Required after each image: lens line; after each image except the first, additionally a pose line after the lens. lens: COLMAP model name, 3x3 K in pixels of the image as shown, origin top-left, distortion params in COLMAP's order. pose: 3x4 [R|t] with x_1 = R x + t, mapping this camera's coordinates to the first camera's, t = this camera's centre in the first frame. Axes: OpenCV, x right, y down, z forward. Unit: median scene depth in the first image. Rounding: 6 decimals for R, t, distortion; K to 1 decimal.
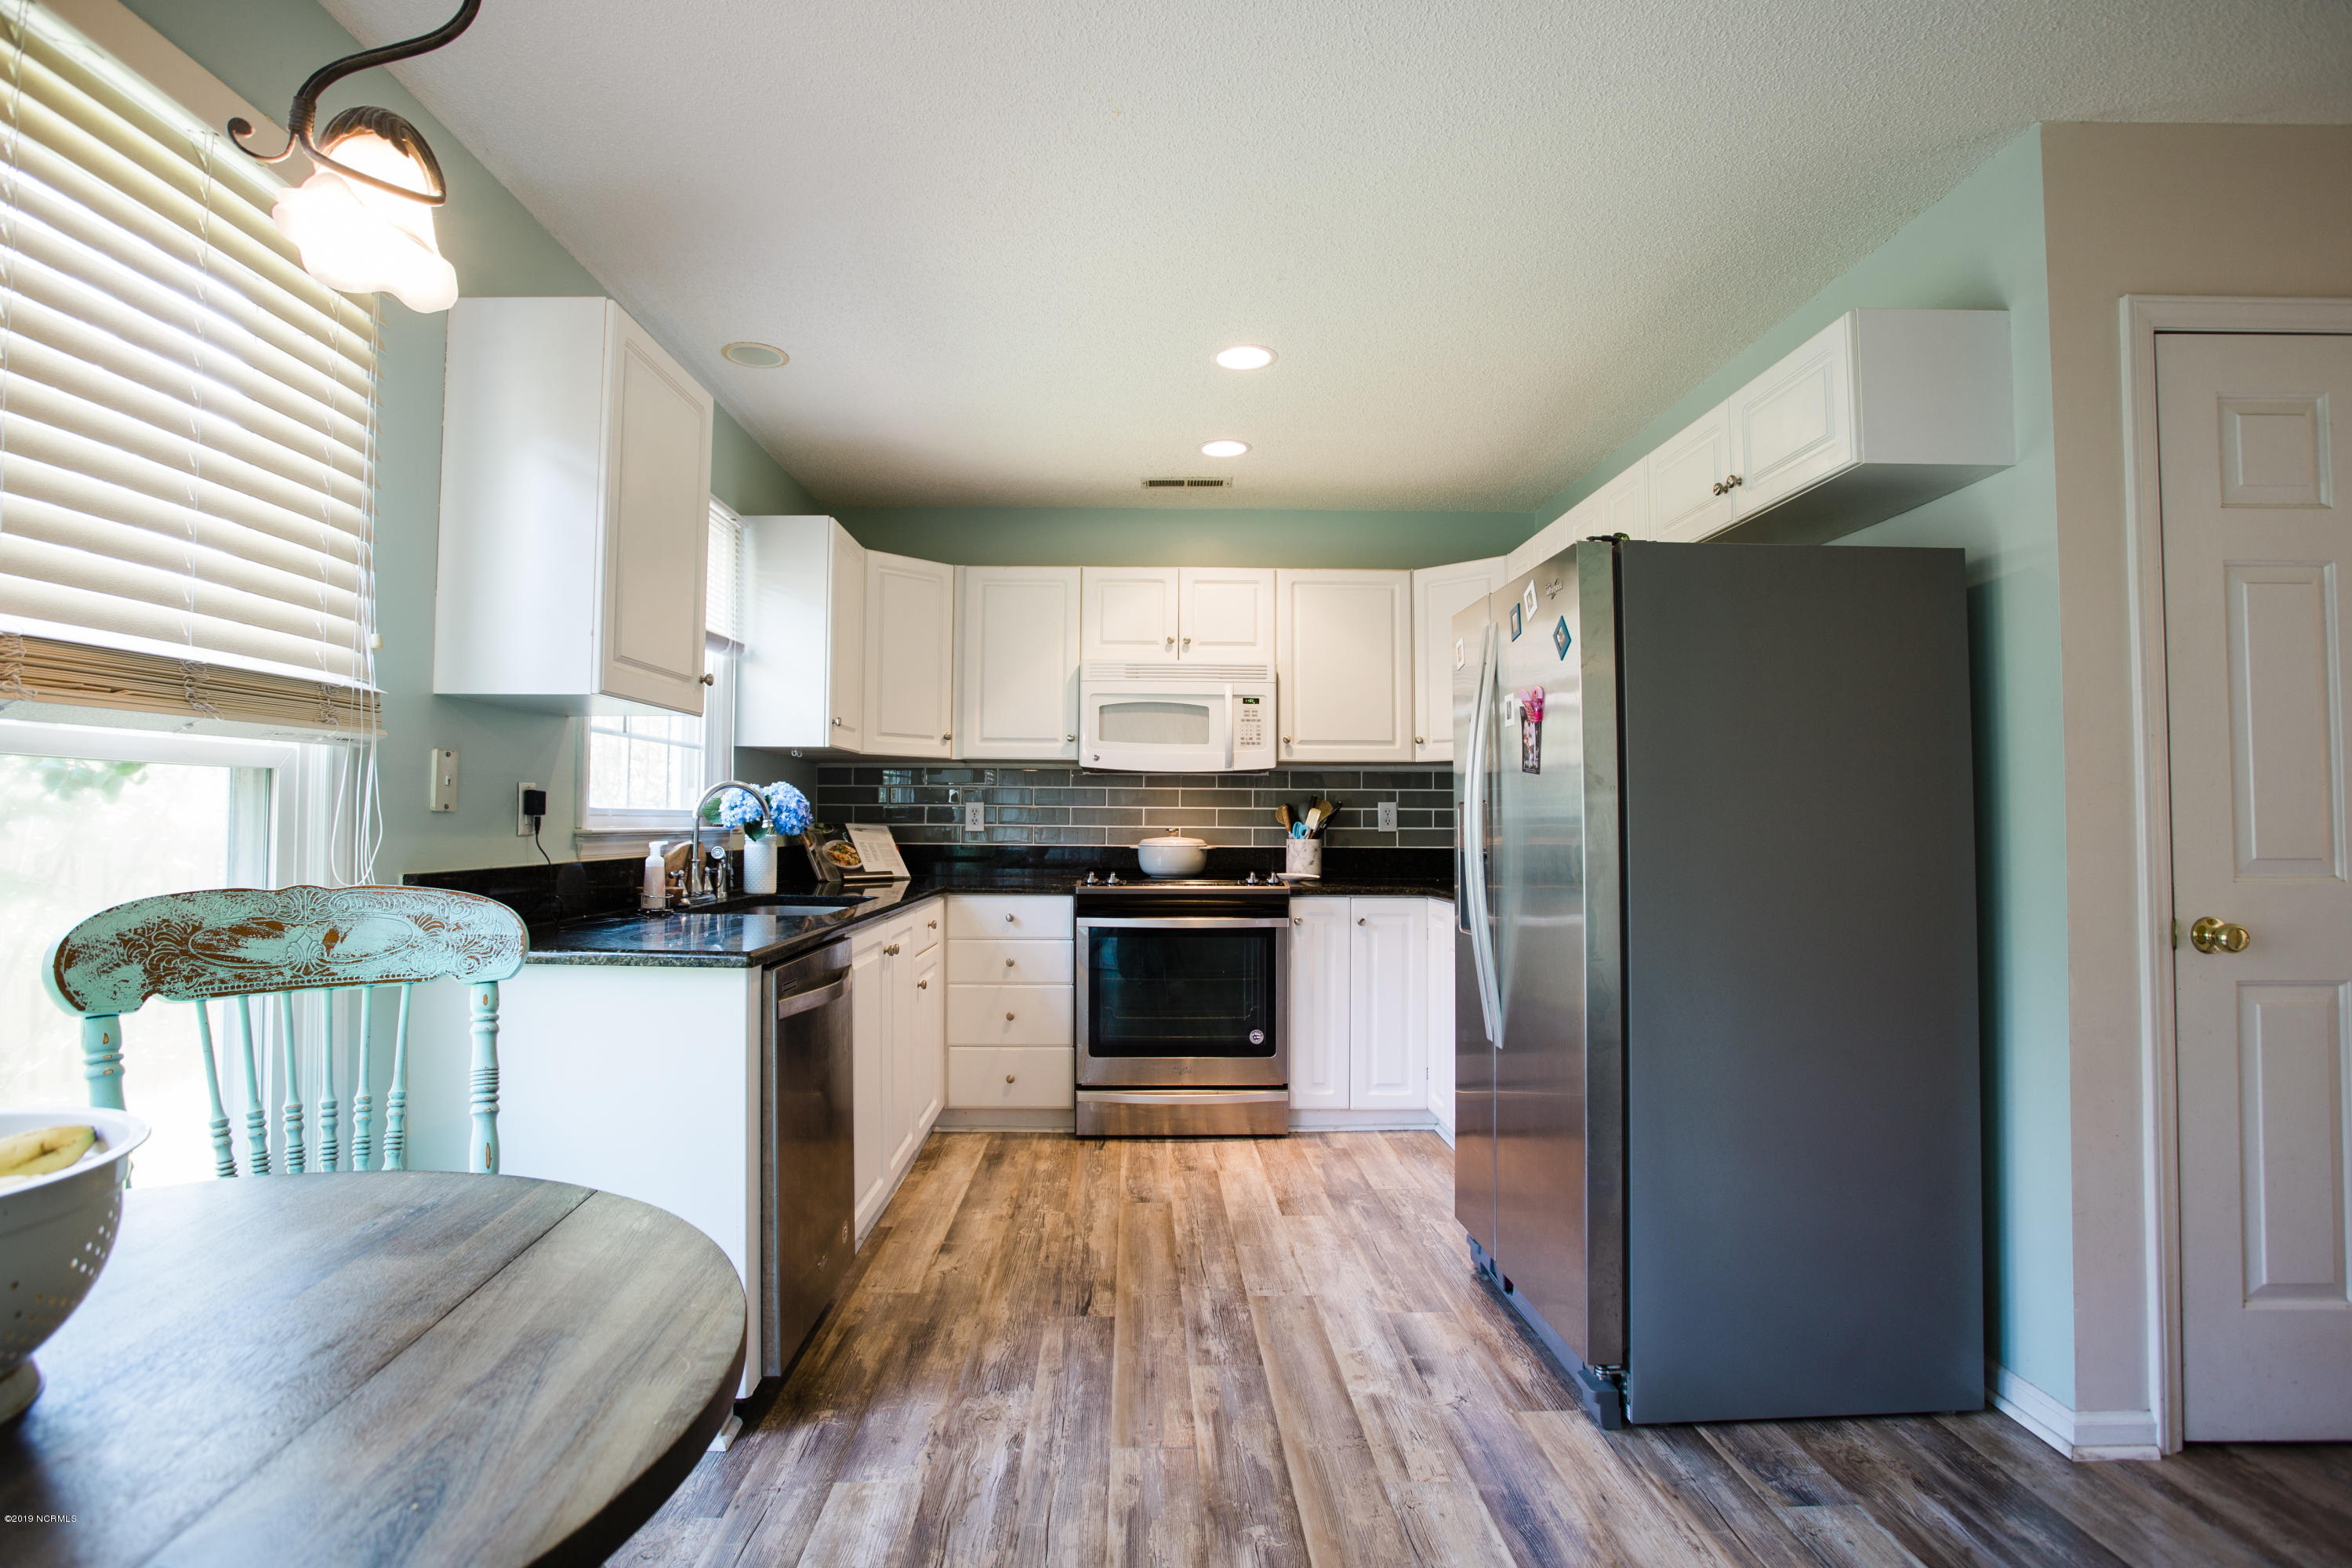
lens RADIAL K [[1131.5, 0, 1160.3], [0, 1131.5, 763.5], [0, 0, 1]] dist [-0.035608, 0.000234]
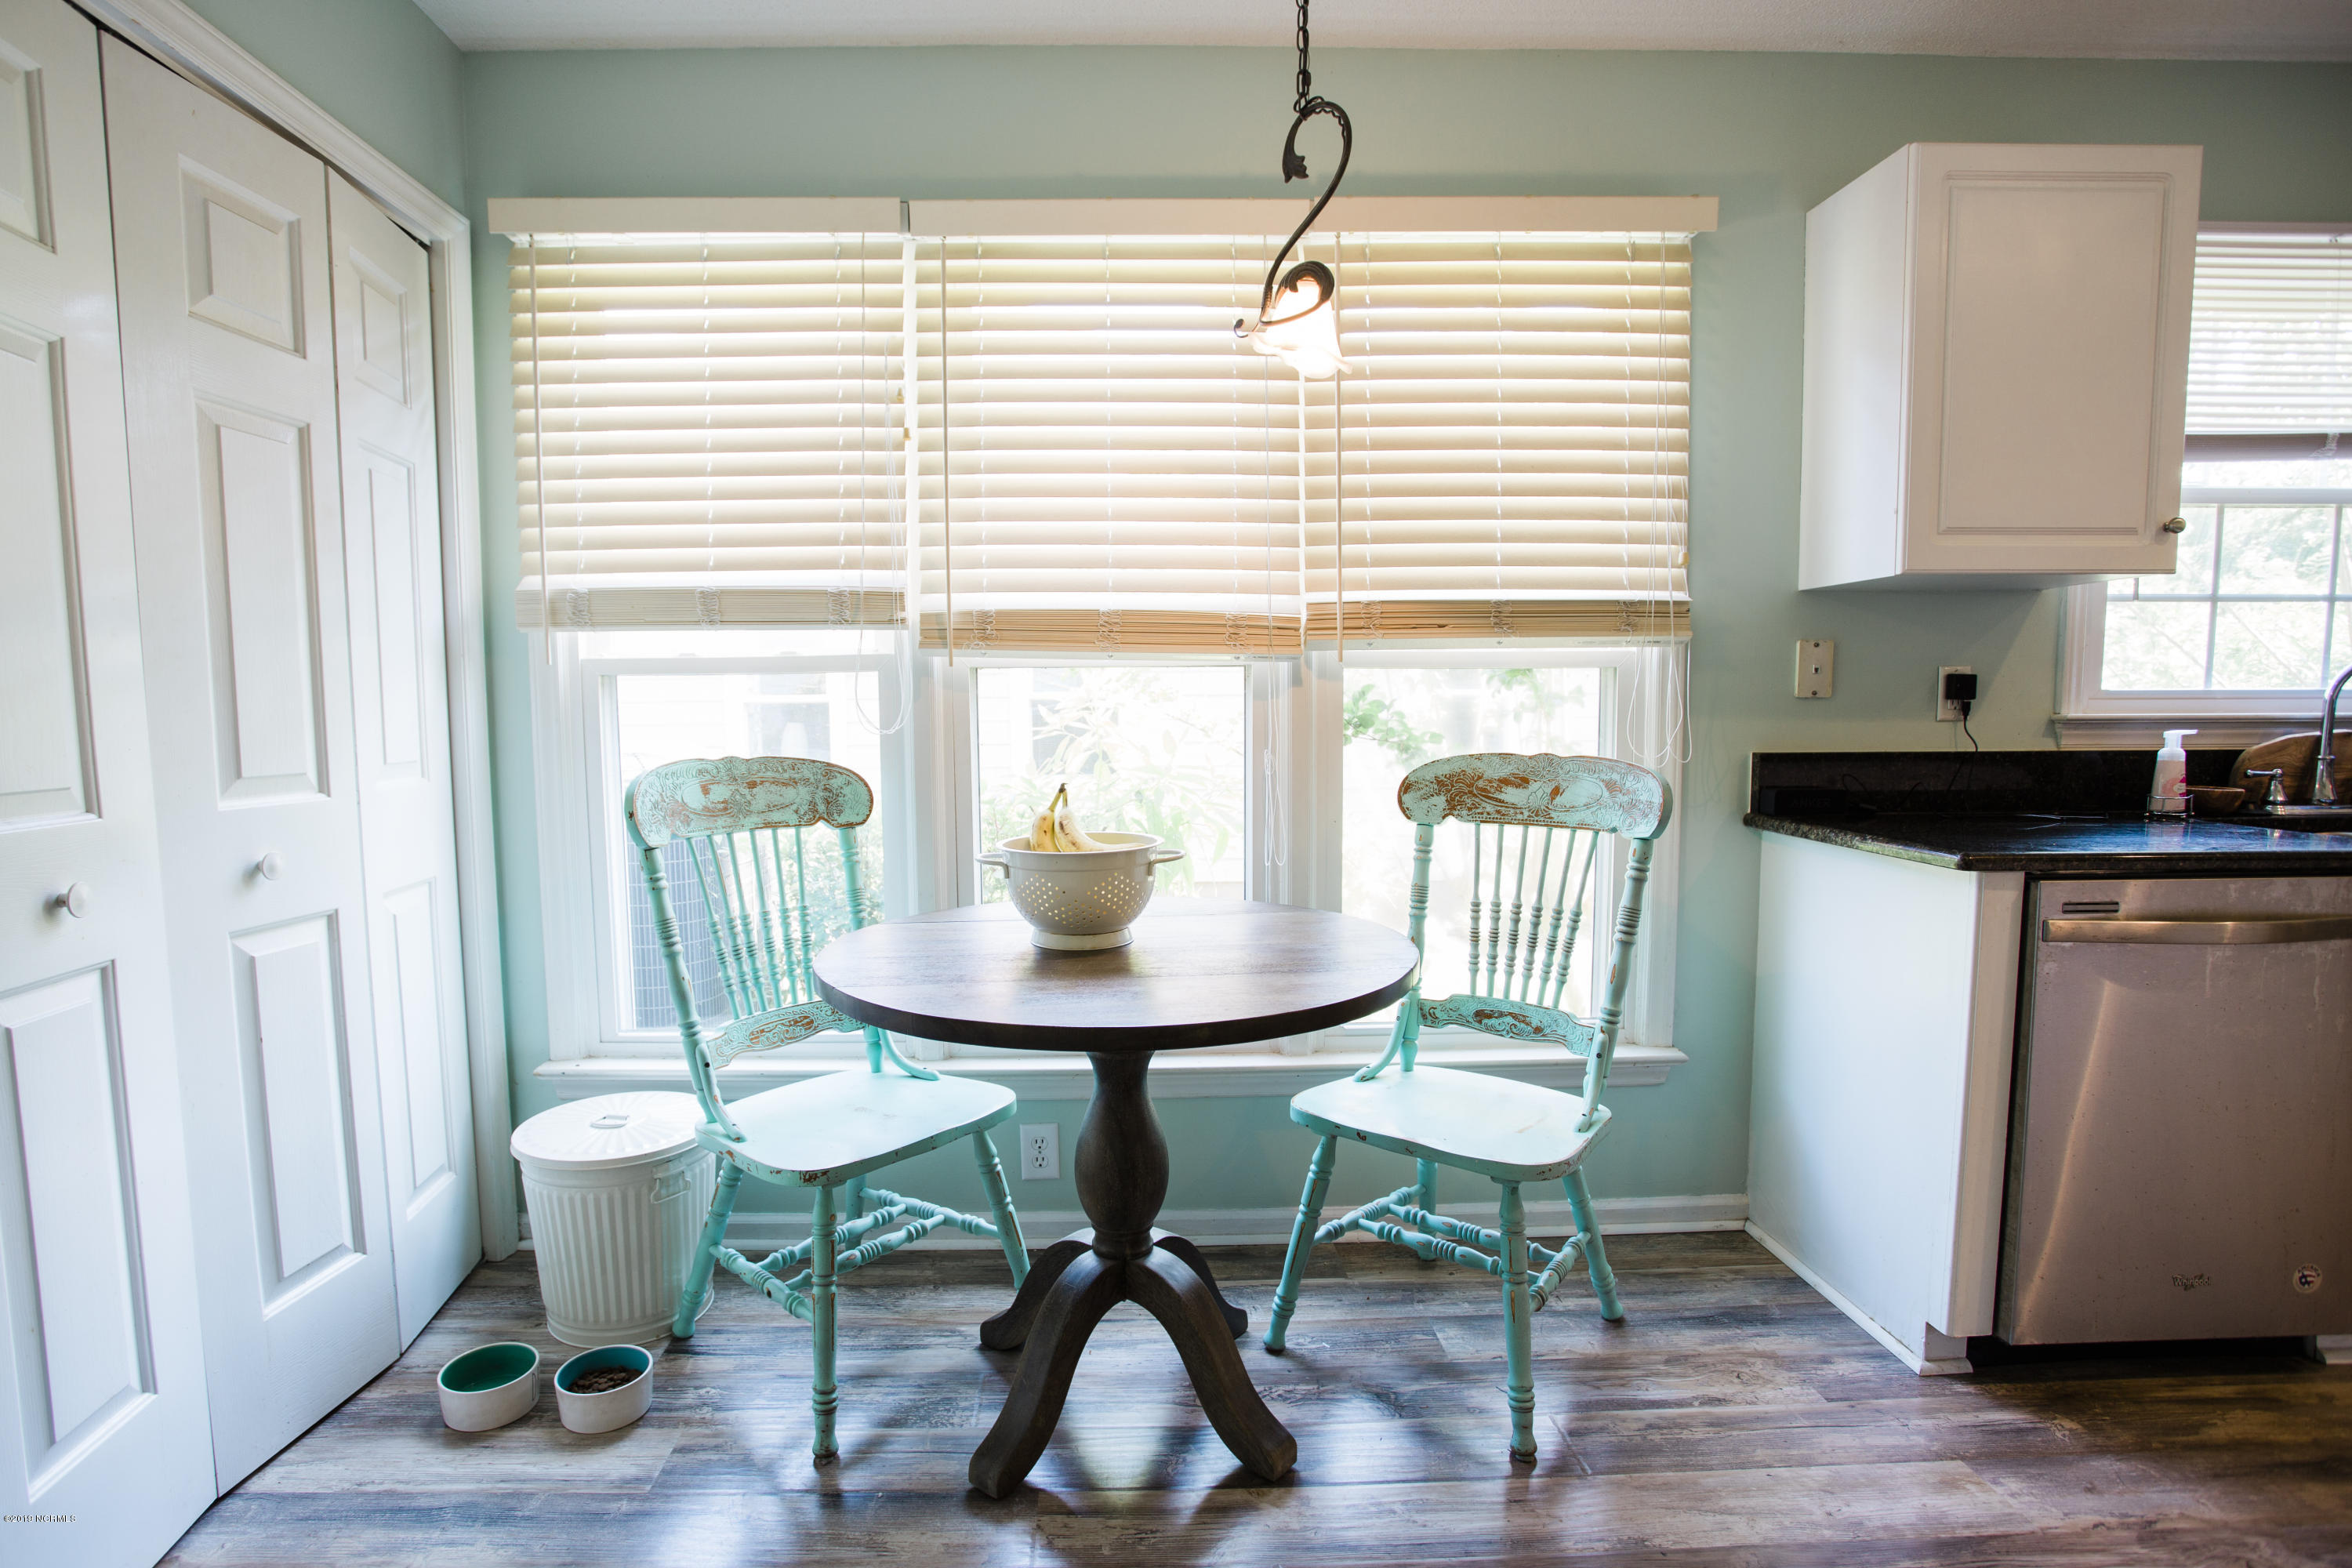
lens RADIAL K [[1157.7, 0, 1146.5], [0, 1157.7, 784.5], [0, 0, 1]] dist [-0.070105, 0.027875]
pose [[0.036601, 0.067942, -0.997018, 0.637445], [0.055841, 0.995988, 0.069921, 0.019722], [0.997769, -0.058234, 0.032660, 0.437537]]
